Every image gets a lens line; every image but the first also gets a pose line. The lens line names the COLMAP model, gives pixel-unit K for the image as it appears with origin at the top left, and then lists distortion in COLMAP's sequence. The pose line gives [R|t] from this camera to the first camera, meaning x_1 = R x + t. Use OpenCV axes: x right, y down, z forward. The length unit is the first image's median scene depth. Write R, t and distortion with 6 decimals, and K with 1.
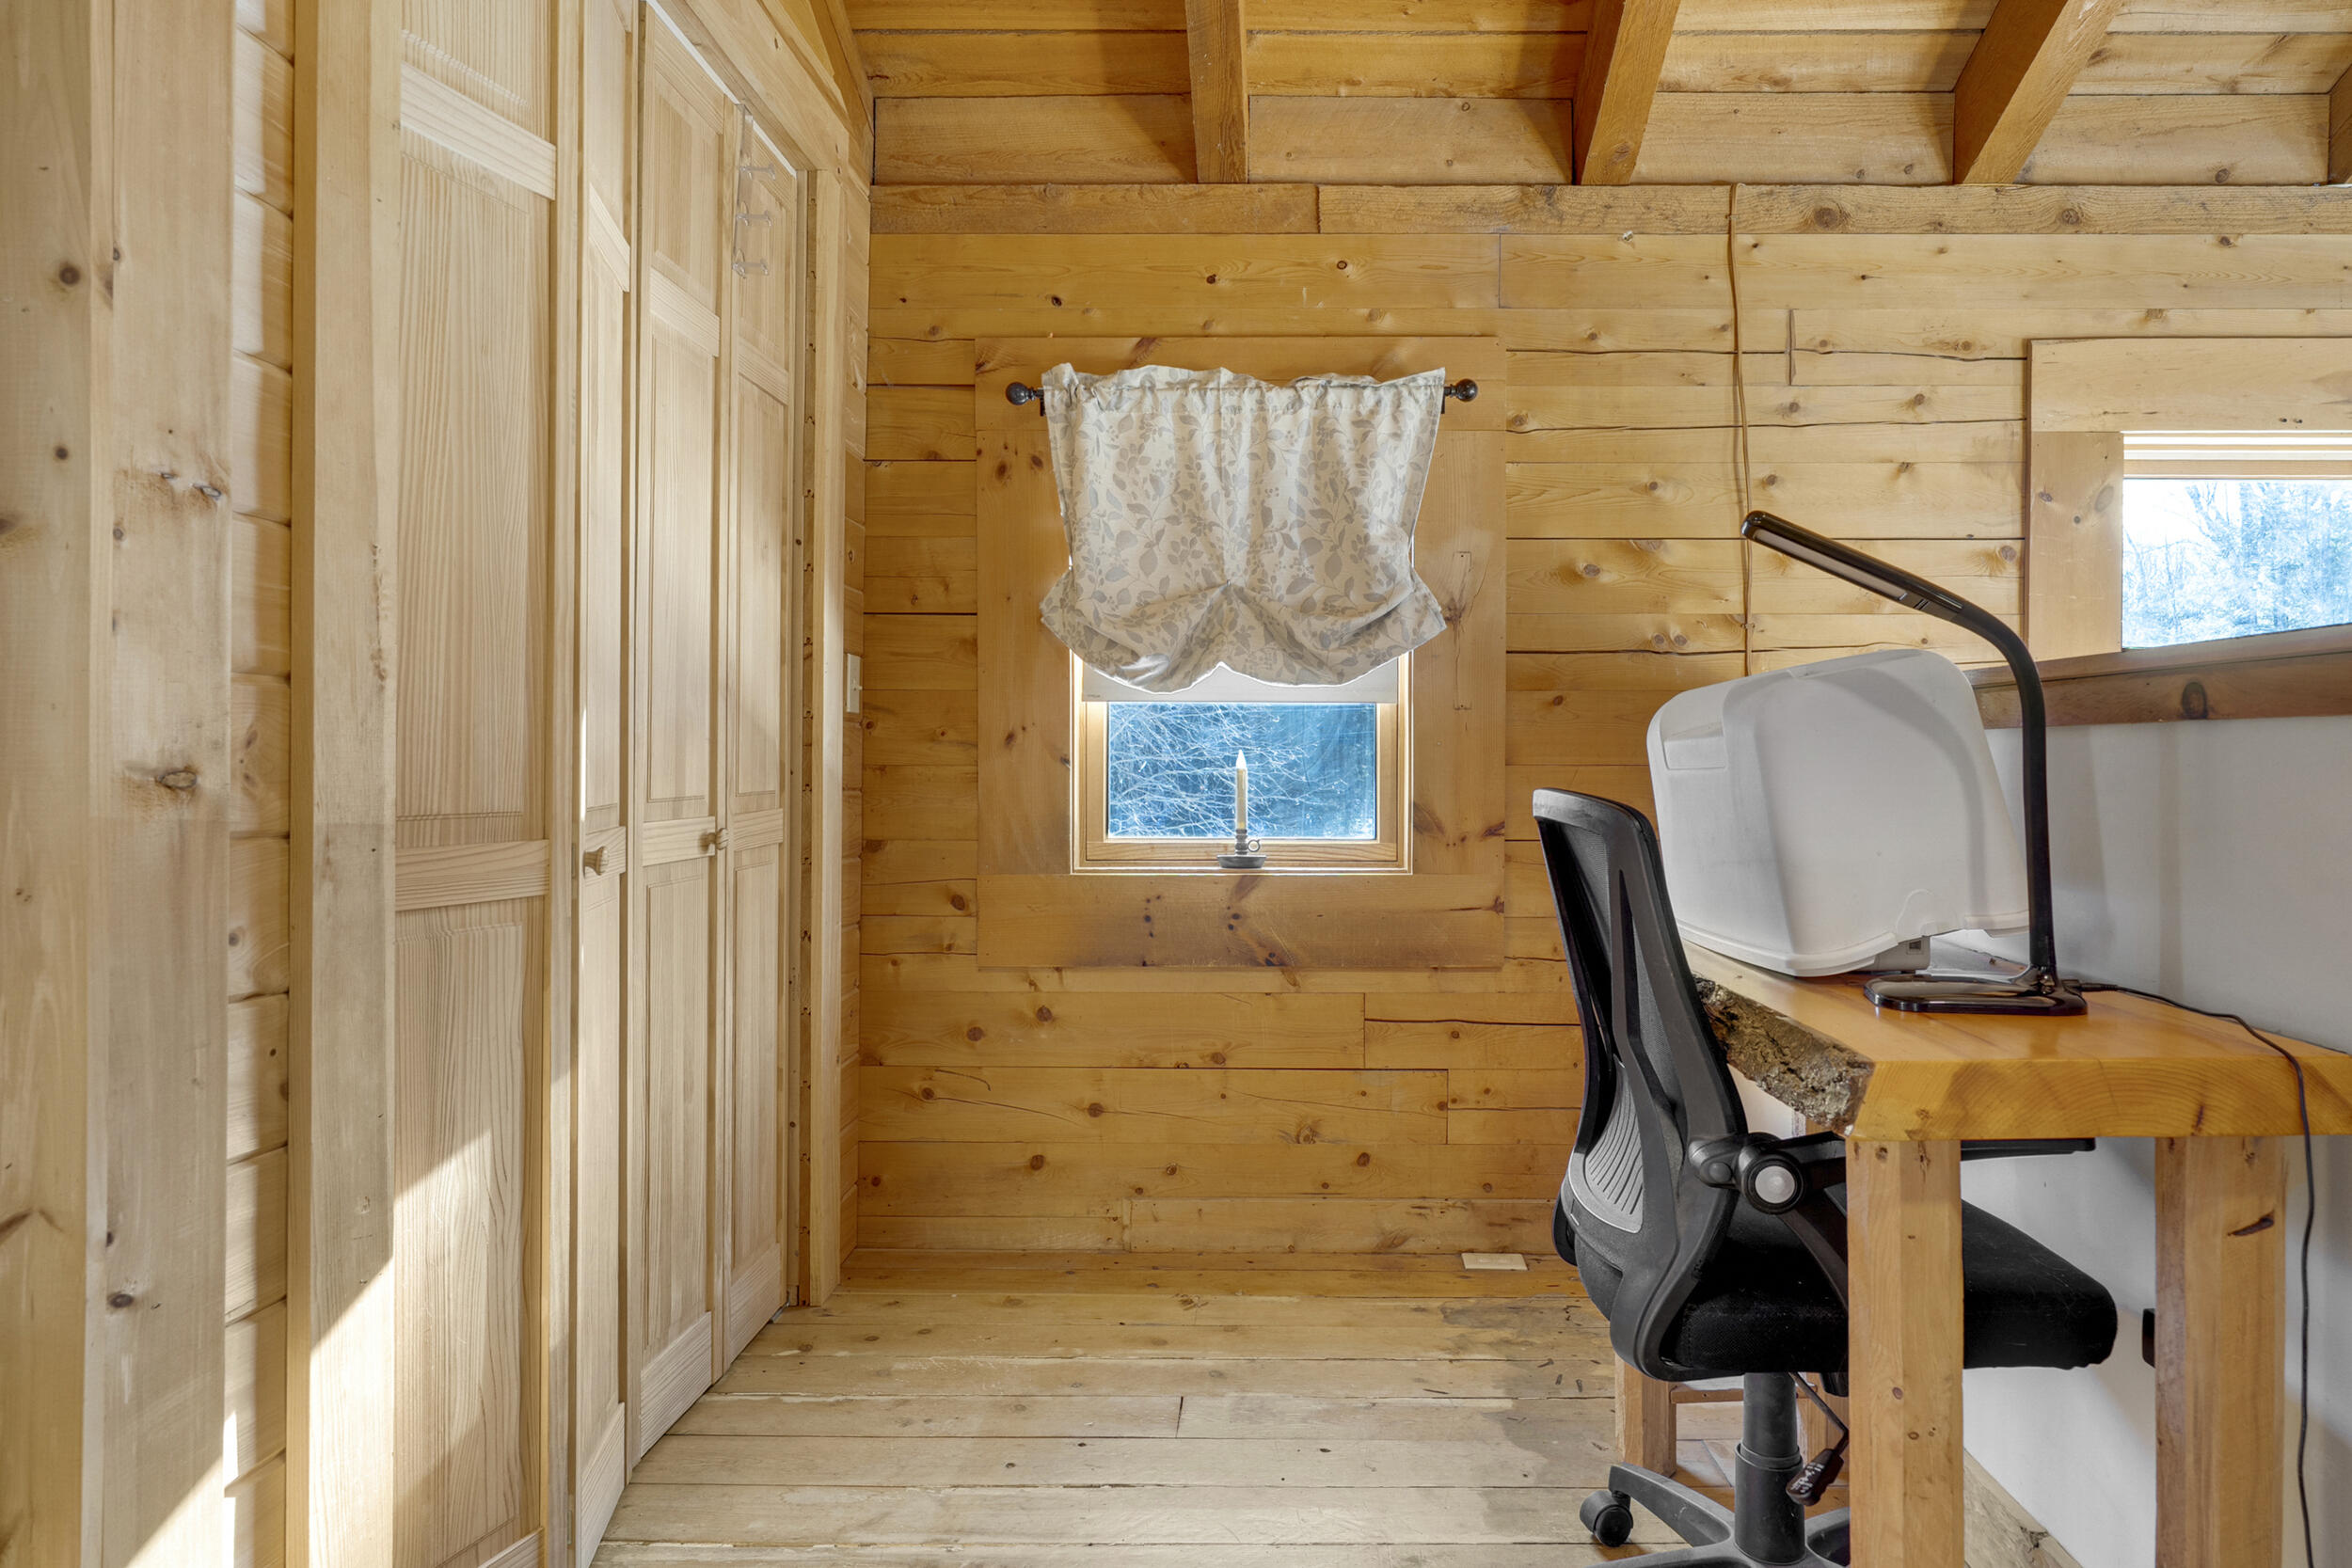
lens RADIAL K [[1192.8, 0, 1175.2], [0, 1192.8, 771.3], [0, 0, 1]] dist [0.000619, 0.000707]
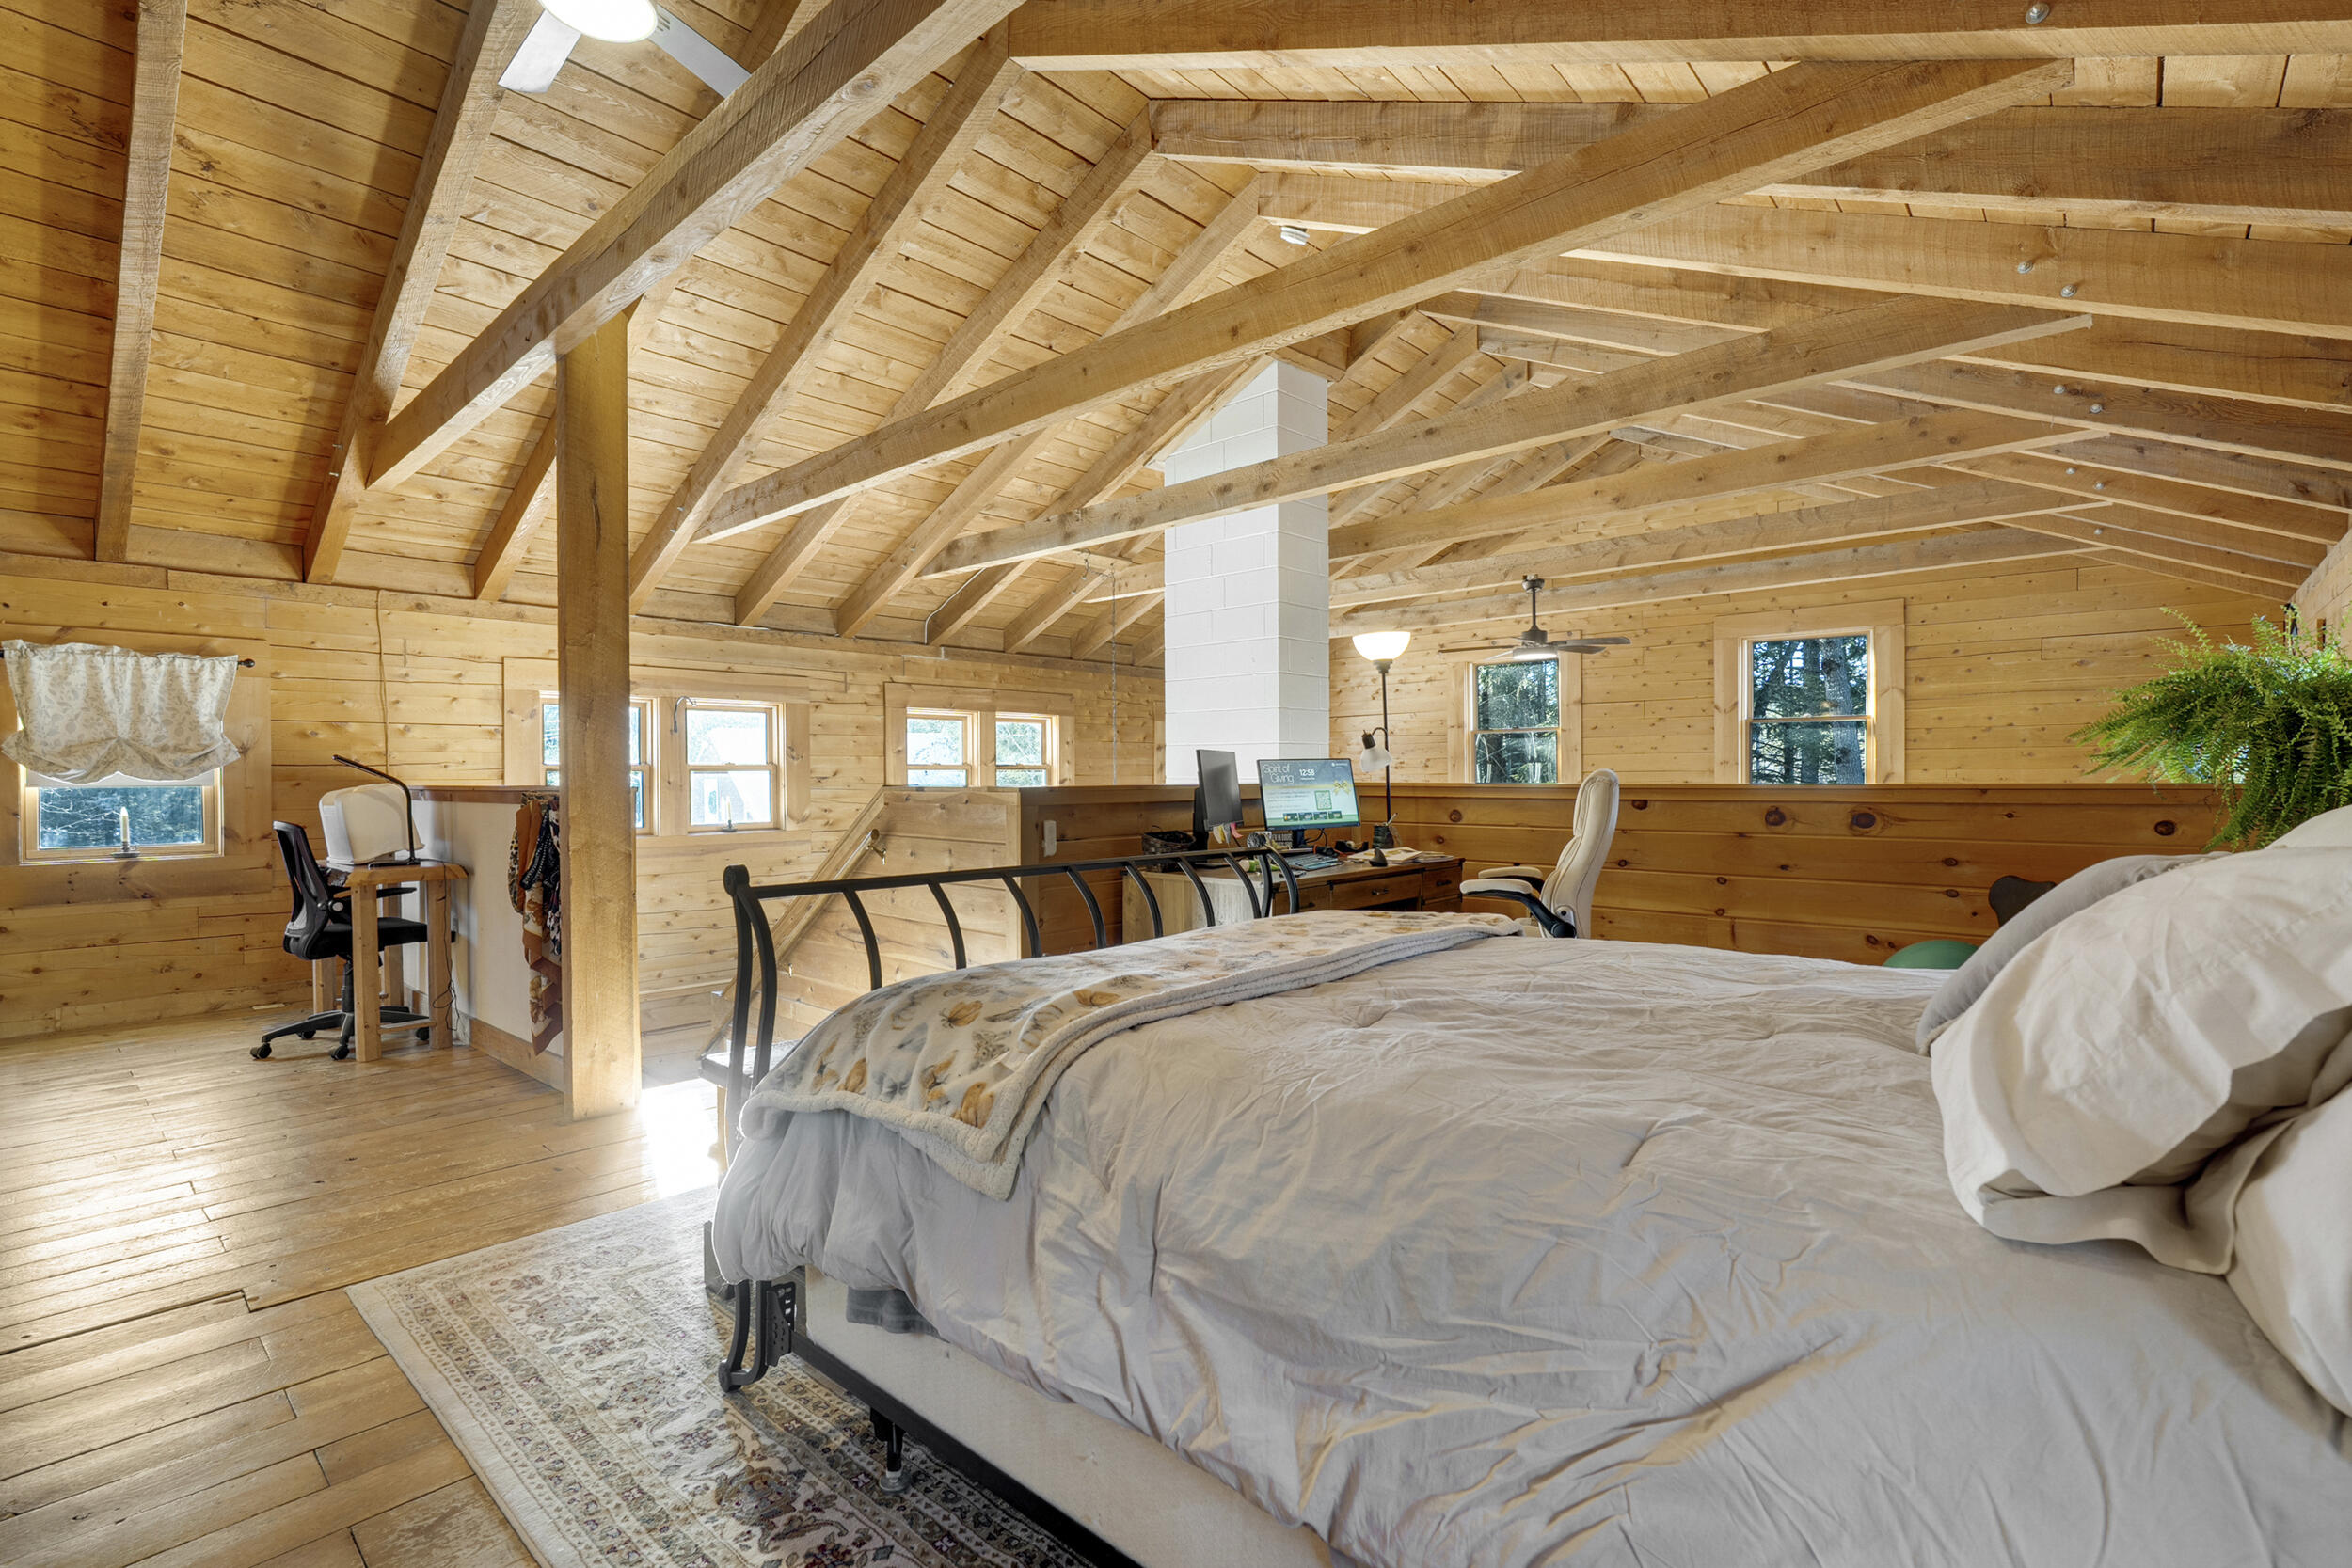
lens RADIAL K [[1058.0, 0, 1176.0], [0, 1058.0, 784.0], [0, 0, 1]] dist [0.001144, -0.000045]
pose [[0.594233, -0.009187, 0.804240, -0.396937], [0.011106, 0.999933, 0.003217, -0.048175], [-0.804216, 0.007020, 0.594296, -1.915688]]
